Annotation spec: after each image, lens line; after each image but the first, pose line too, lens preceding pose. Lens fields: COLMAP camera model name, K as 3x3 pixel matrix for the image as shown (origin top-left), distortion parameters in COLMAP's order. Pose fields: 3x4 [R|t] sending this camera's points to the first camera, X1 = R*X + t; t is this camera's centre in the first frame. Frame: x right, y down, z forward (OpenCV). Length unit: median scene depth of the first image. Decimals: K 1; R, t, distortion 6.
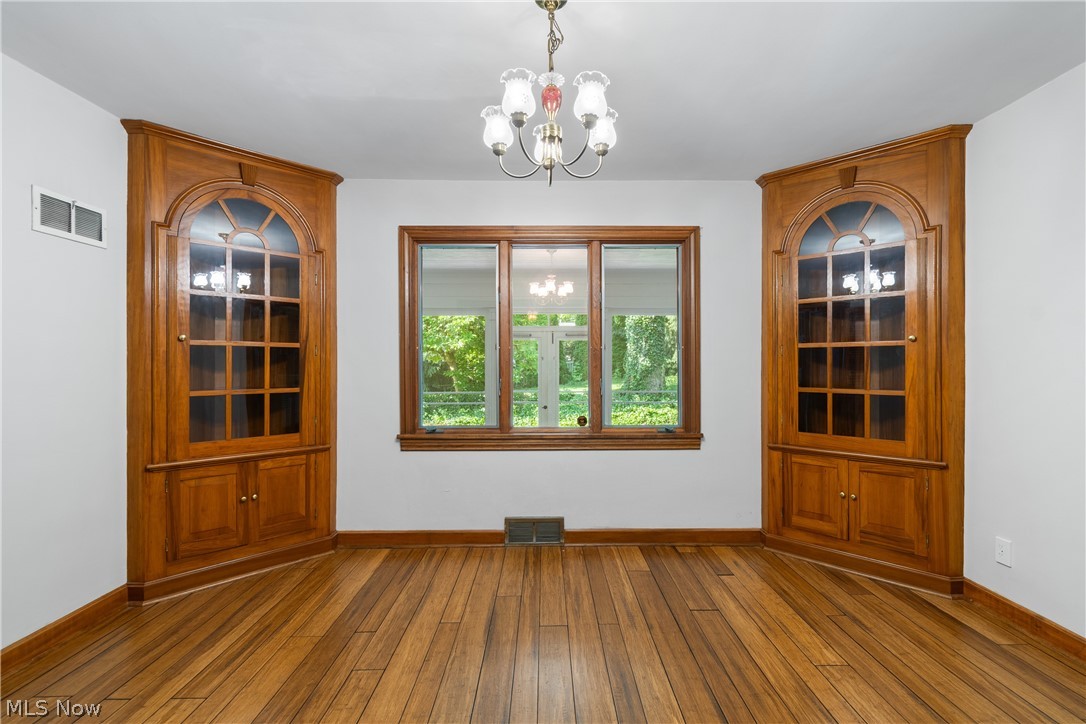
lens RADIAL K [[486.5, 0, 548.6], [0, 486.5, 362.7], [0, 0, 1]] dist [0.001836, -0.001541]
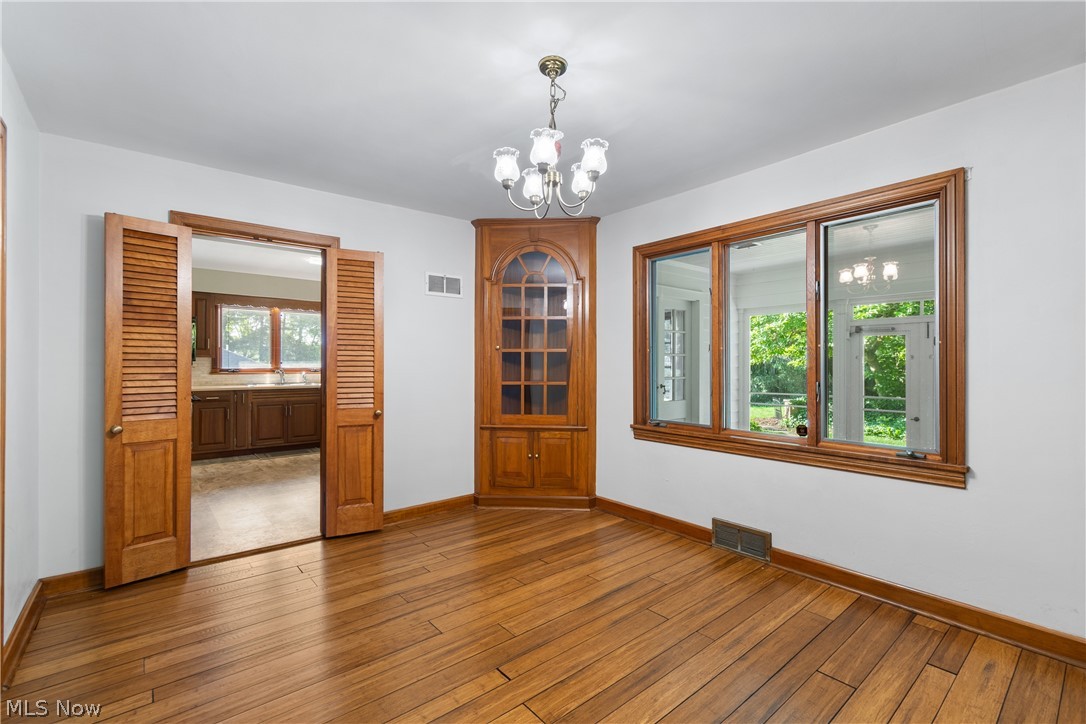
lens RADIAL K [[486.5, 0, 563.2], [0, 486.5, 359.0], [0, 0, 1]] dist [0.001836, -0.001541]
pose [[0.637369, -0.005241, -0.770541, 0.524315], [0.000712, 0.999980, -0.006213, -0.003404], [0.770558, 0.003412, 0.637360, 0.128123]]
